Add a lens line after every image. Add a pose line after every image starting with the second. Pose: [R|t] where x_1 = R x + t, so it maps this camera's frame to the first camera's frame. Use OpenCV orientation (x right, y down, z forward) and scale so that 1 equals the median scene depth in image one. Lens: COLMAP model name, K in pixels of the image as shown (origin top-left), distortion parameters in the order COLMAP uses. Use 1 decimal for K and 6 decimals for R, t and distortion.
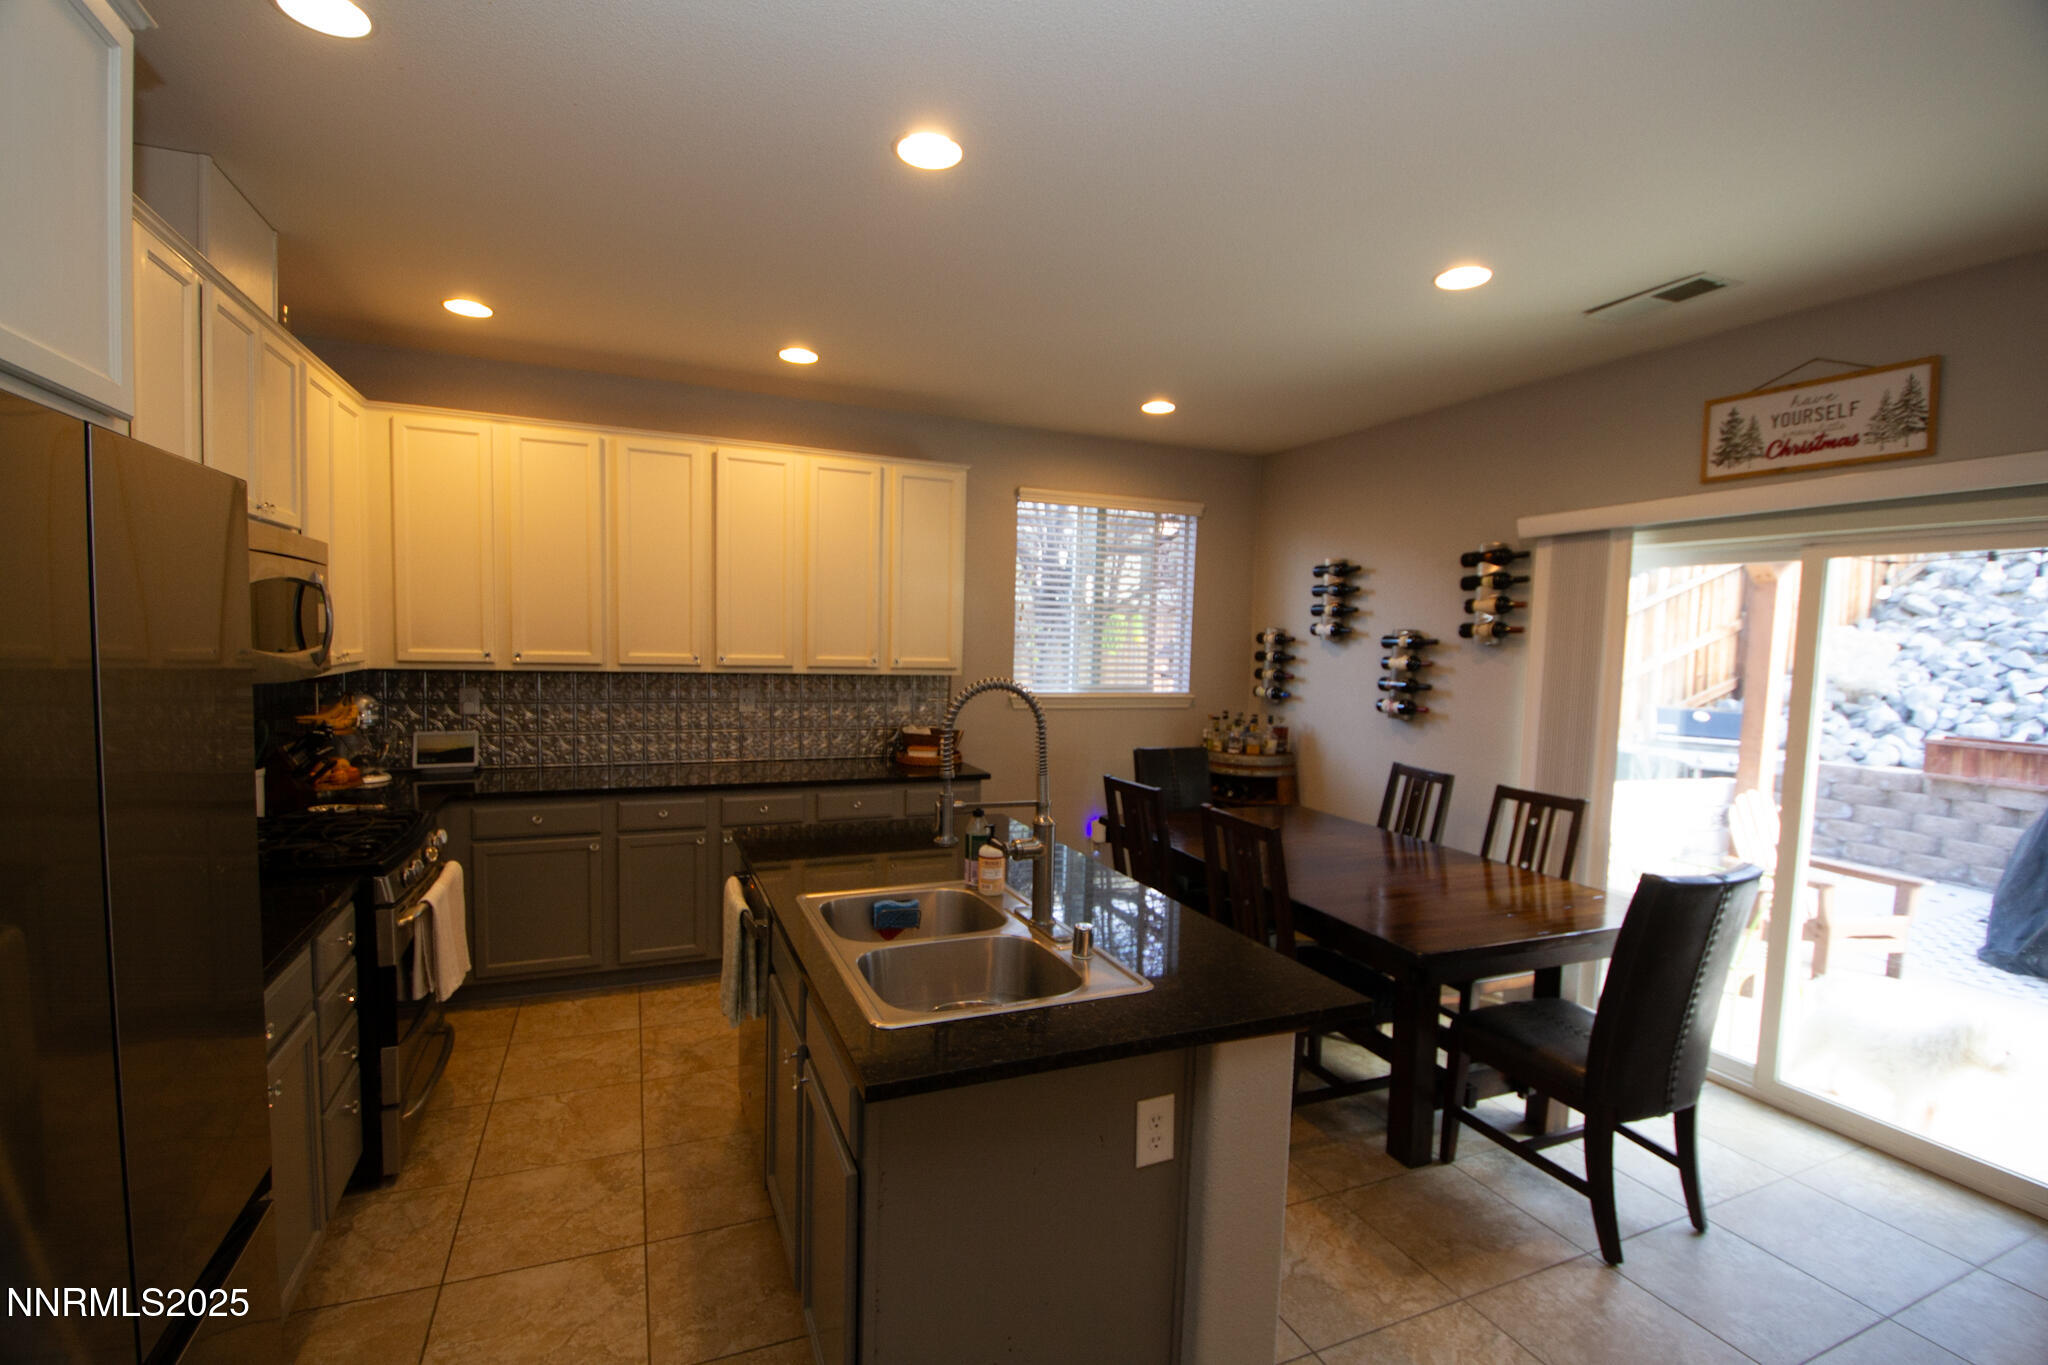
lens RADIAL K [[929.0, 0, 1031.7], [0, 929.0, 696.1], [0, 0, 1]] dist [-0.004984, -0.006547]
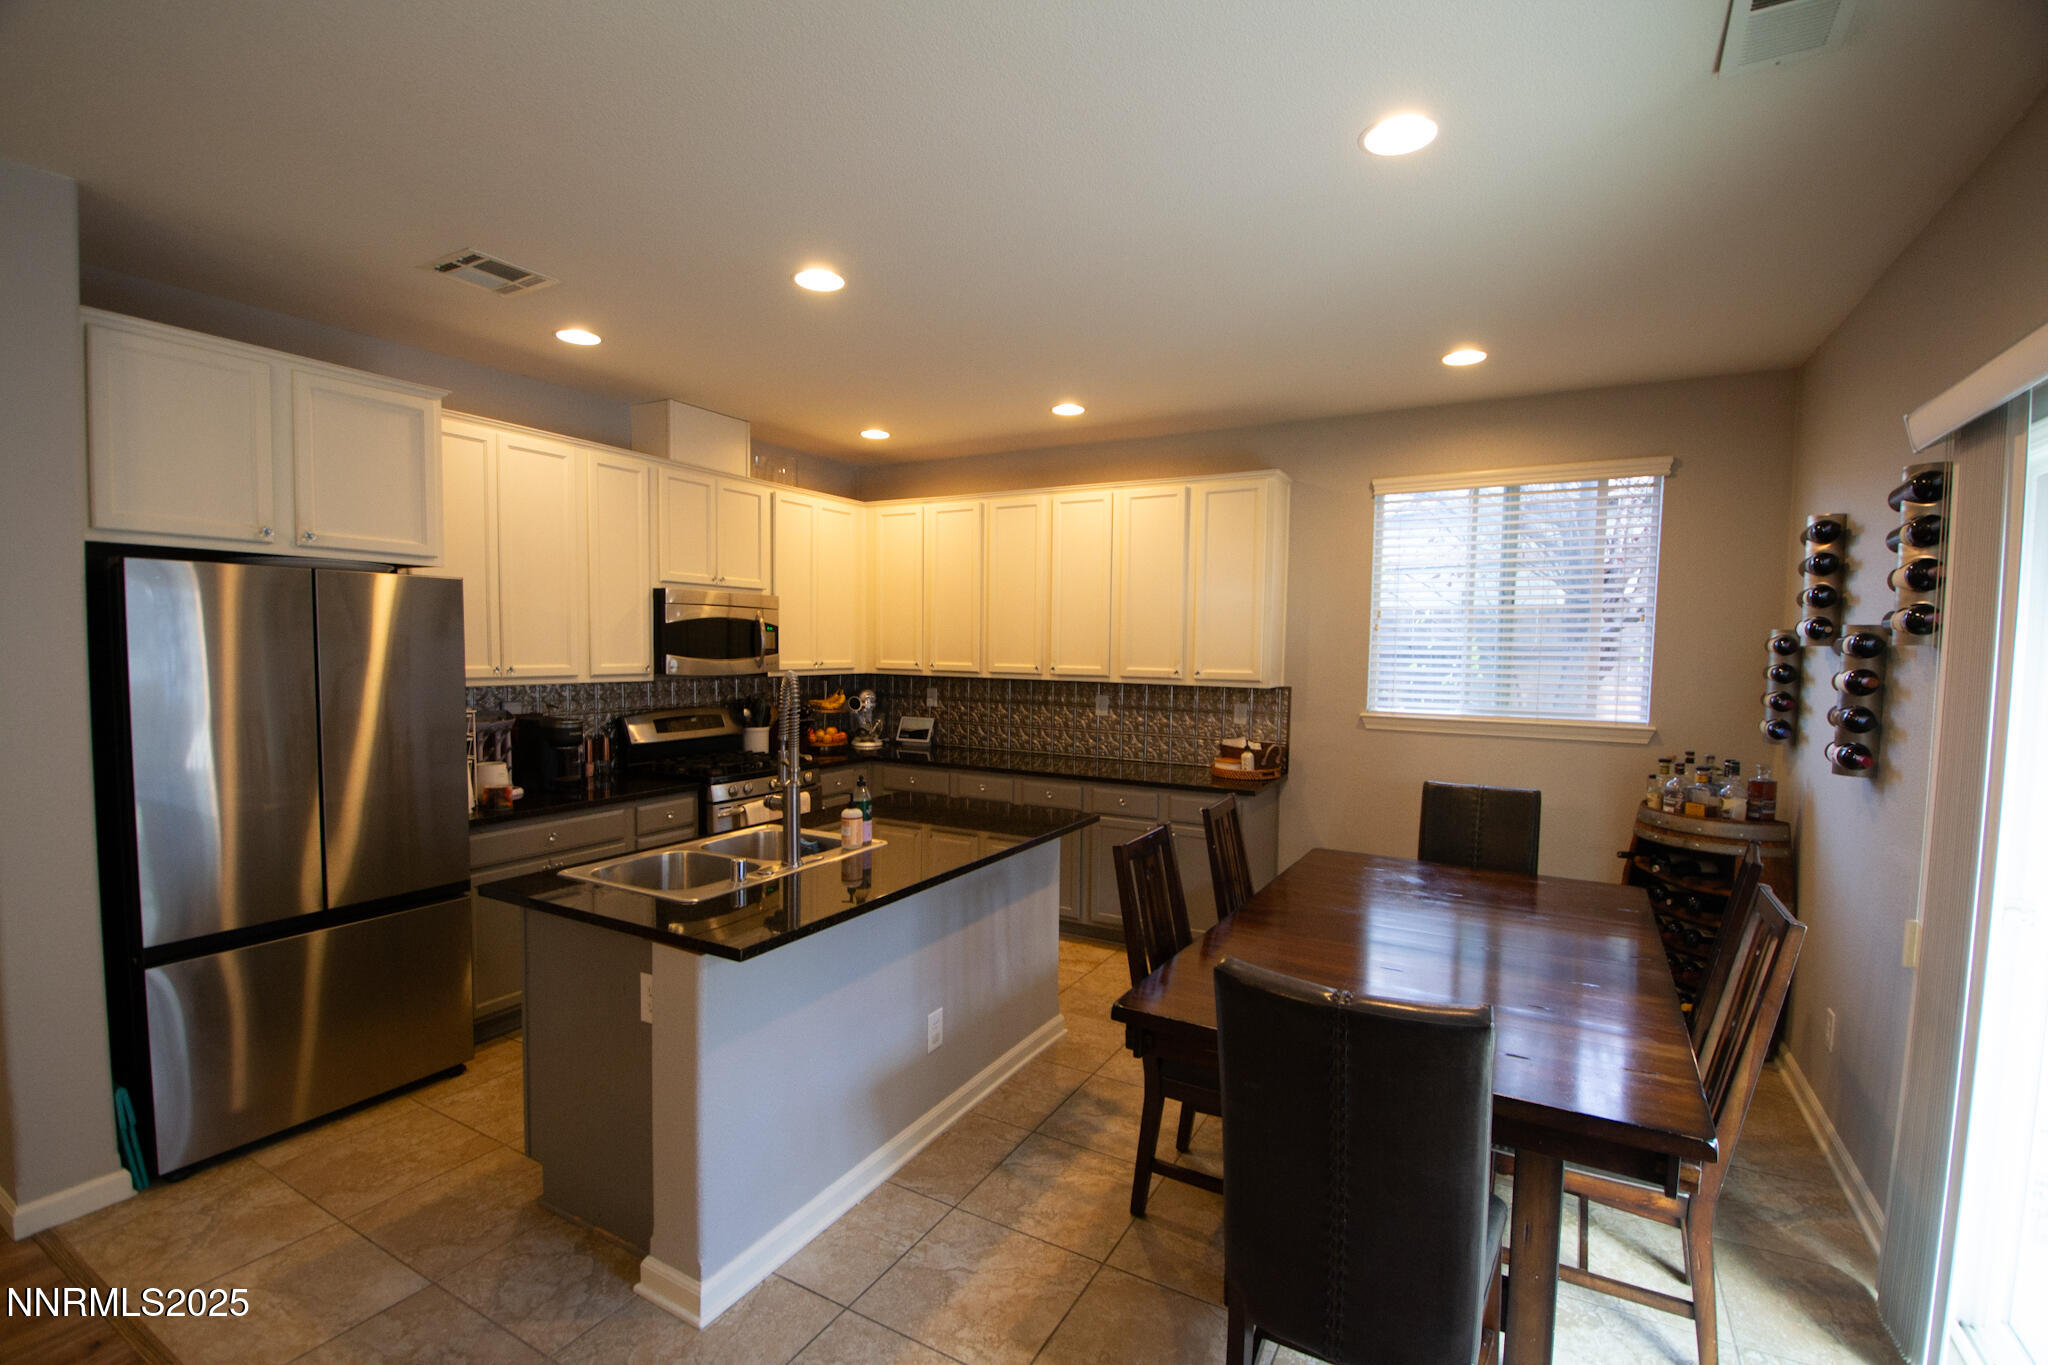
lens RADIAL K [[929.0, 0, 1007.0], [0, 929.0, 702.5], [0, 0, 1]] dist [-0.004984, -0.006547]
pose [[0.587171, 0.032343, -0.808817, 0.528306], [-0.047909, 0.998838, 0.005161, 0.000236], [0.808044, 0.035720, 0.588038, 0.207231]]
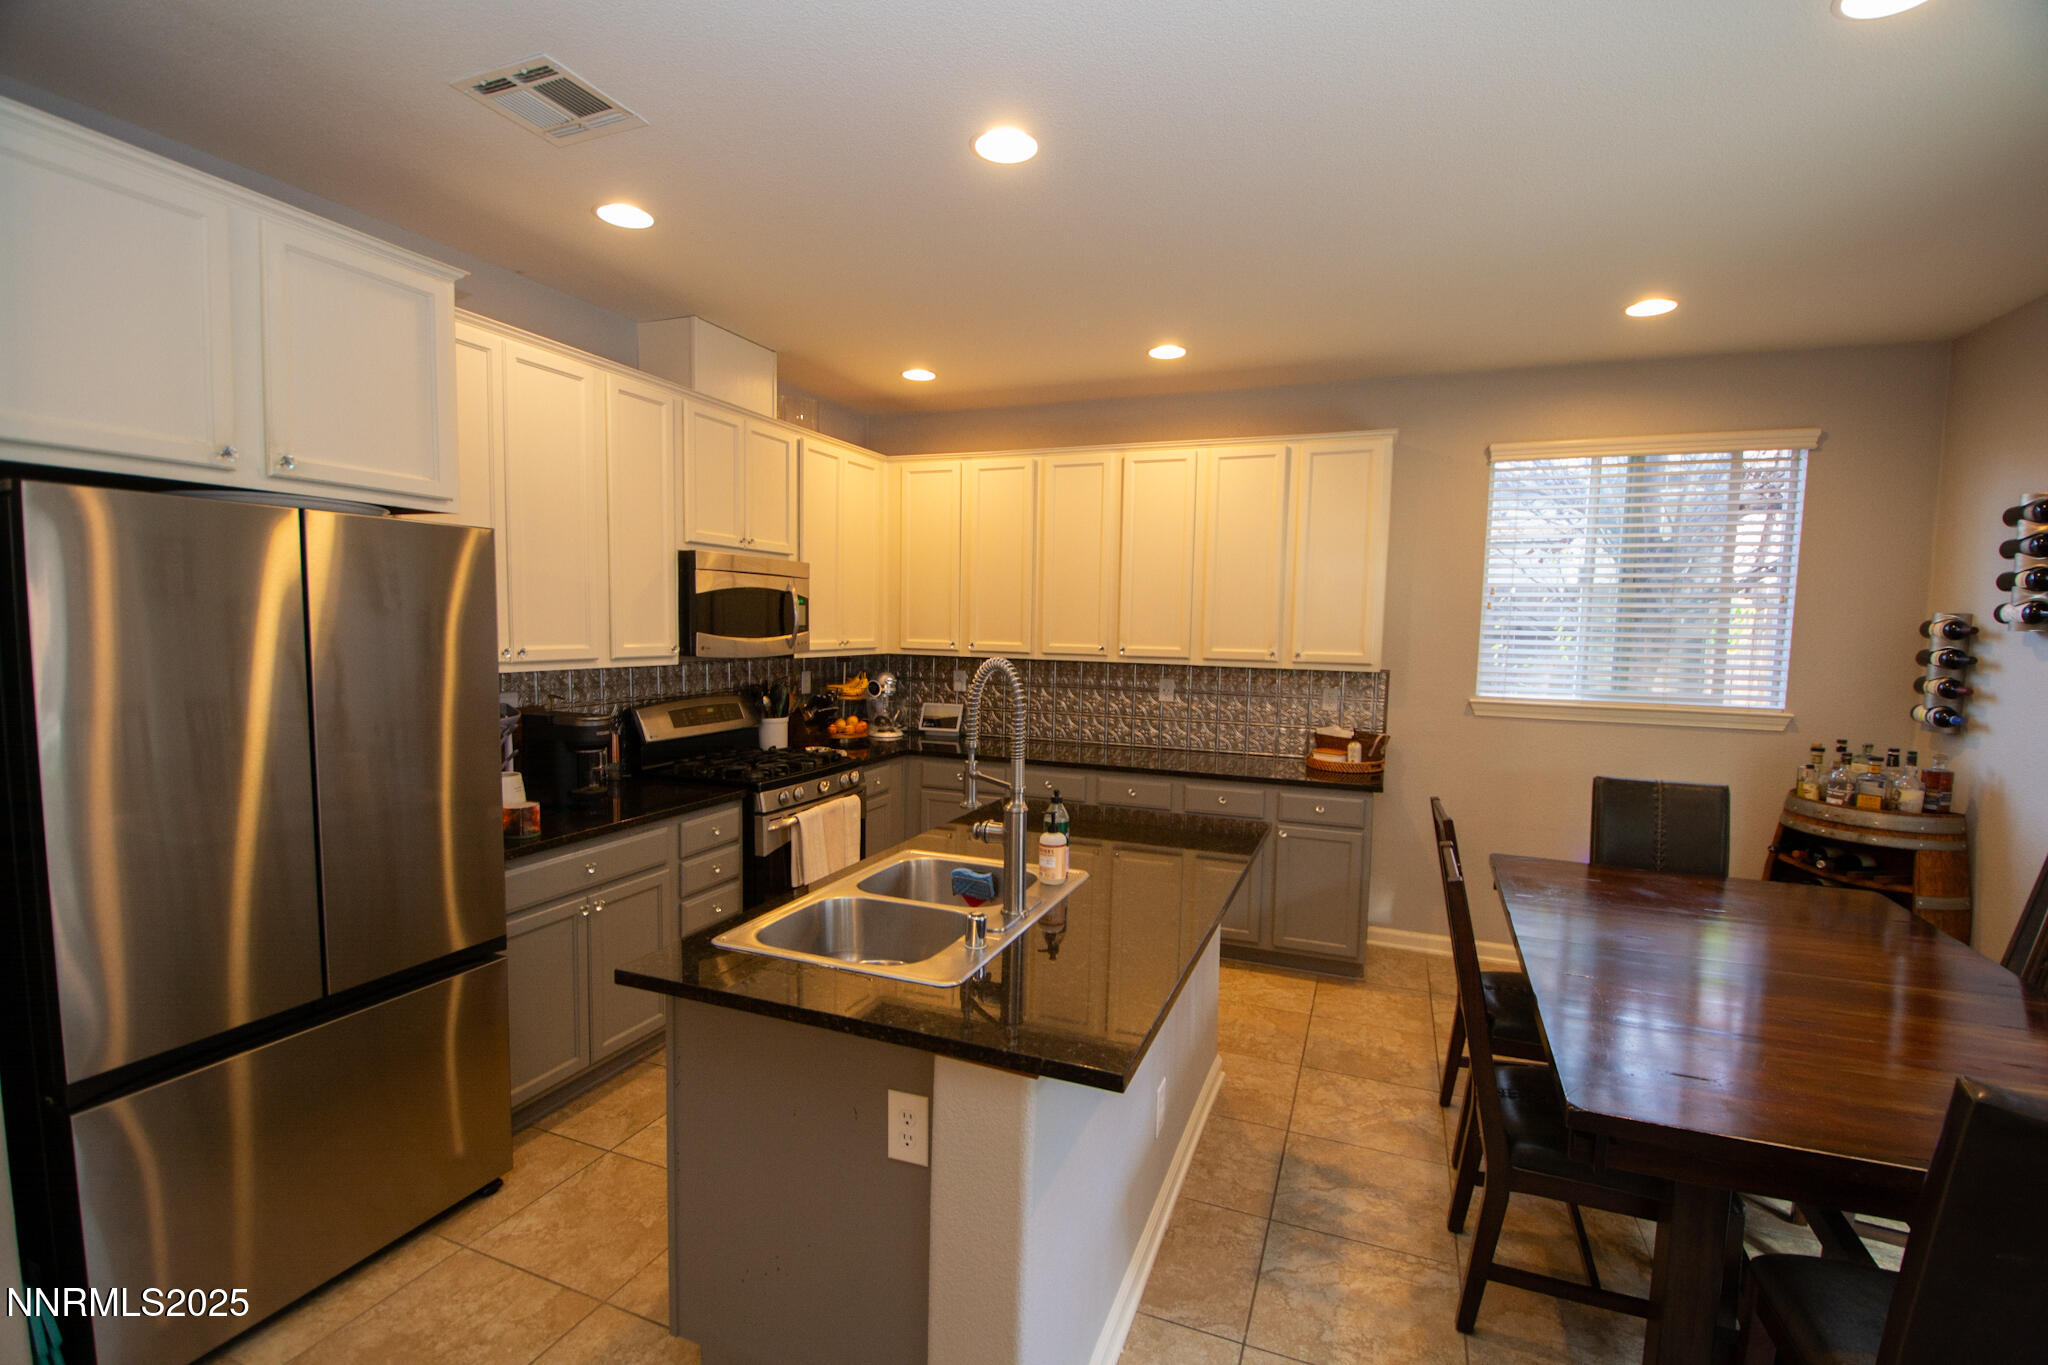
lens RADIAL K [[929.0, 0, 1009.4], [0, 929.0, 701.4], [0, 0, 1]] dist [-0.004984, -0.006547]
pose [[0.692308, 0.048795, -0.719951, 0.304115], [-0.045579, 0.998676, 0.023856, 0.000069], [0.720161, 0.016299, 0.693615, 0.137931]]
